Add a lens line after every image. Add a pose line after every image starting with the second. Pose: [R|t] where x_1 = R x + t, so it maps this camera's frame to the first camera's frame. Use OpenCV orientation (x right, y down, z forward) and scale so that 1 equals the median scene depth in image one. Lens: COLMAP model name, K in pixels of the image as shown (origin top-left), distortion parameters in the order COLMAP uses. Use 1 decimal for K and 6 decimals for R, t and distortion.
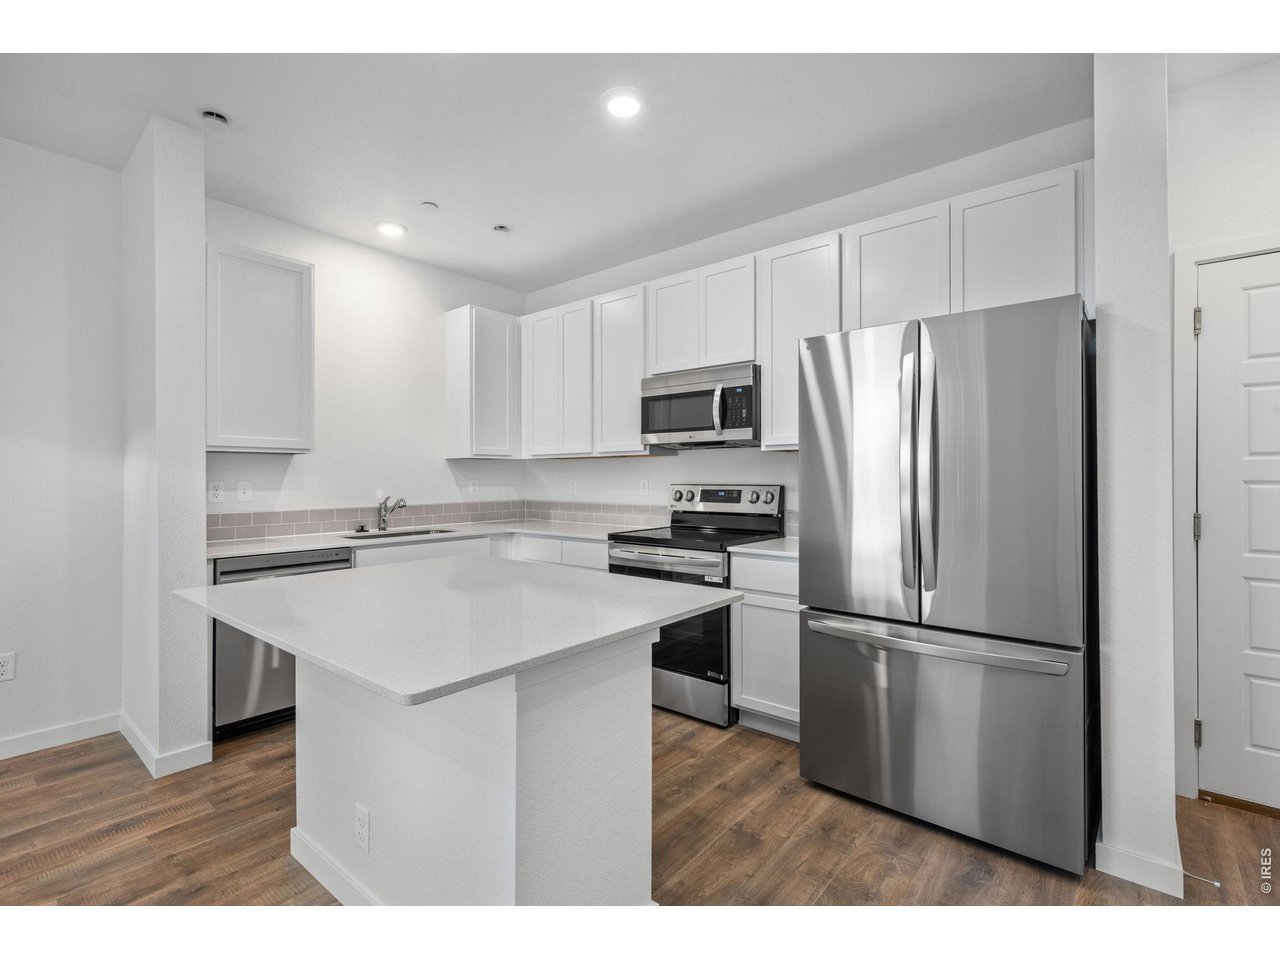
lens RADIAL K [[586.1, 0, 630.7], [0, 586.1, 470.2], [0, 0, 1]] dist [0.002519, 0.000983]
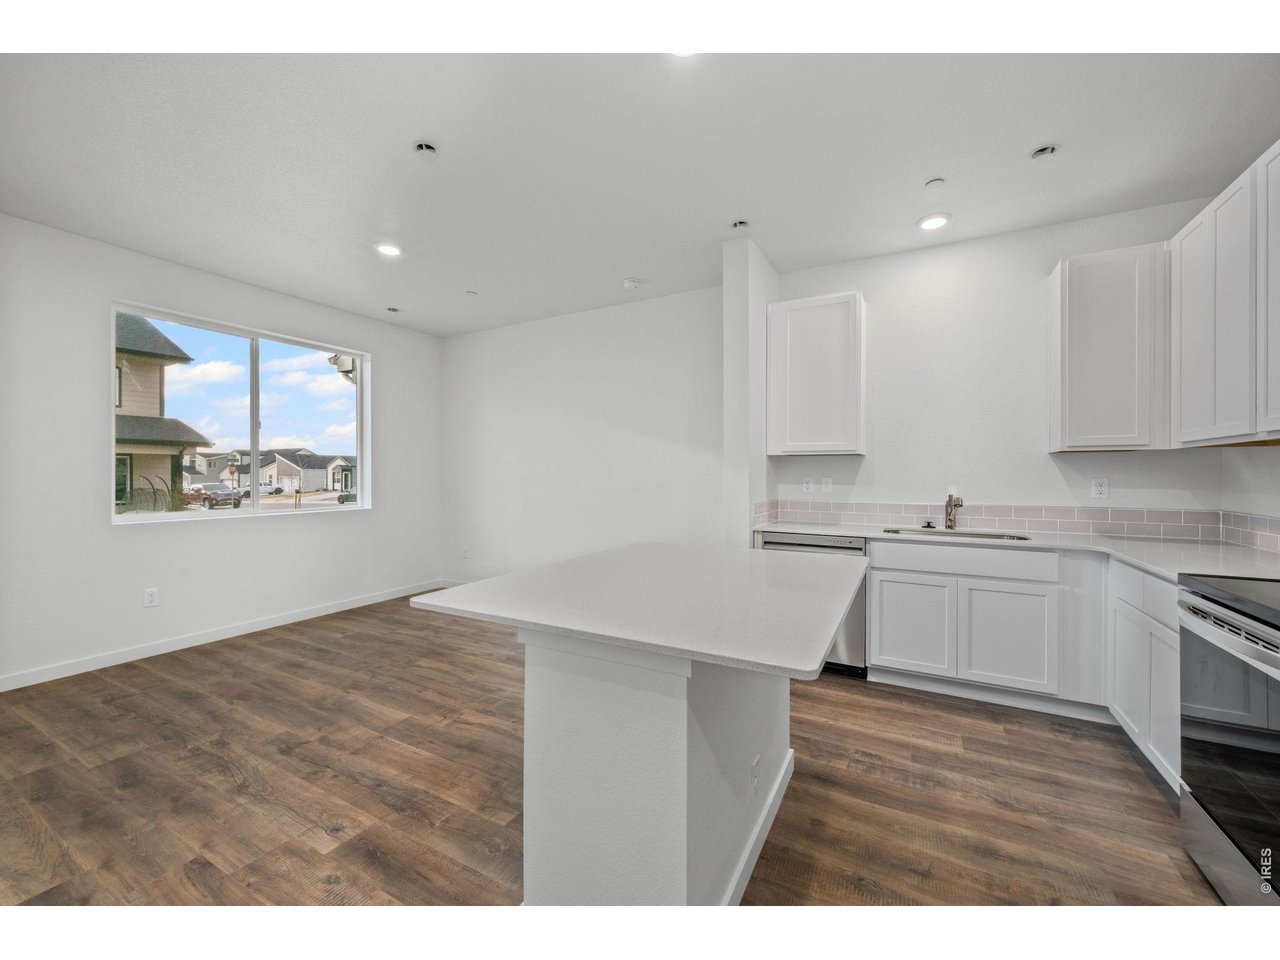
lens RADIAL K [[509.0, 0, 645.5], [0, 509.0, 468.9], [0, 0, 1]] dist [0.000444, 0.000869]
pose [[0.211511, -0.005945, -0.977358, 0.344007], [0.007840, 0.999960, -0.004386, 0.002660], [0.977344, -0.006735, 0.211549, 0.373820]]
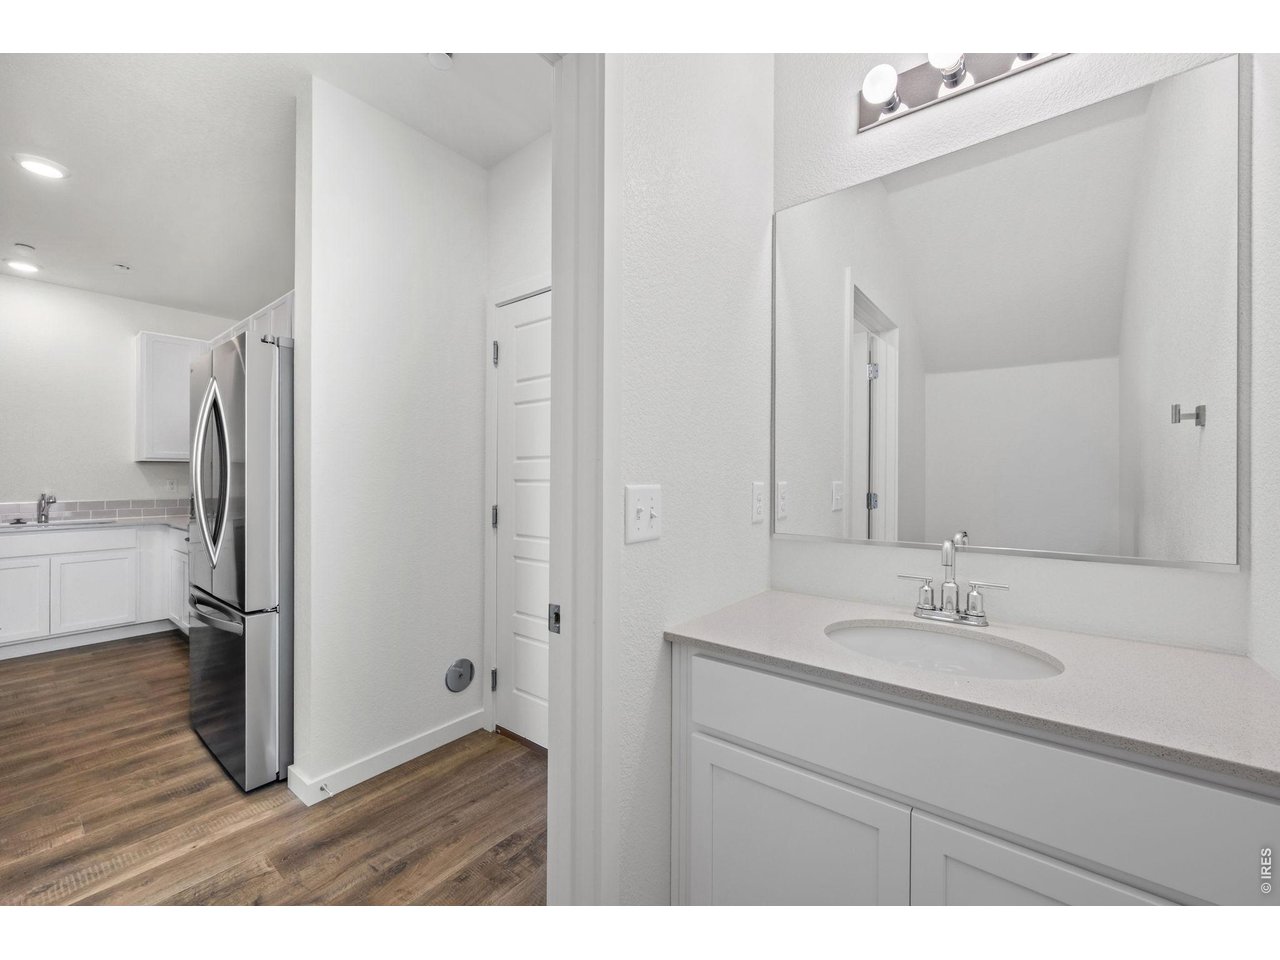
lens RADIAL K [[509.0, 0, 631.5], [0, 509.0, 477.4], [0, 0, 1]] dist [0.000444, 0.000869]
pose [[0.999427, -0.001408, 0.033810, 0.822489], [0.000922, 0.999896, 0.014384, -0.001720], [-0.033827, -0.014344, 0.999325, -0.062765]]
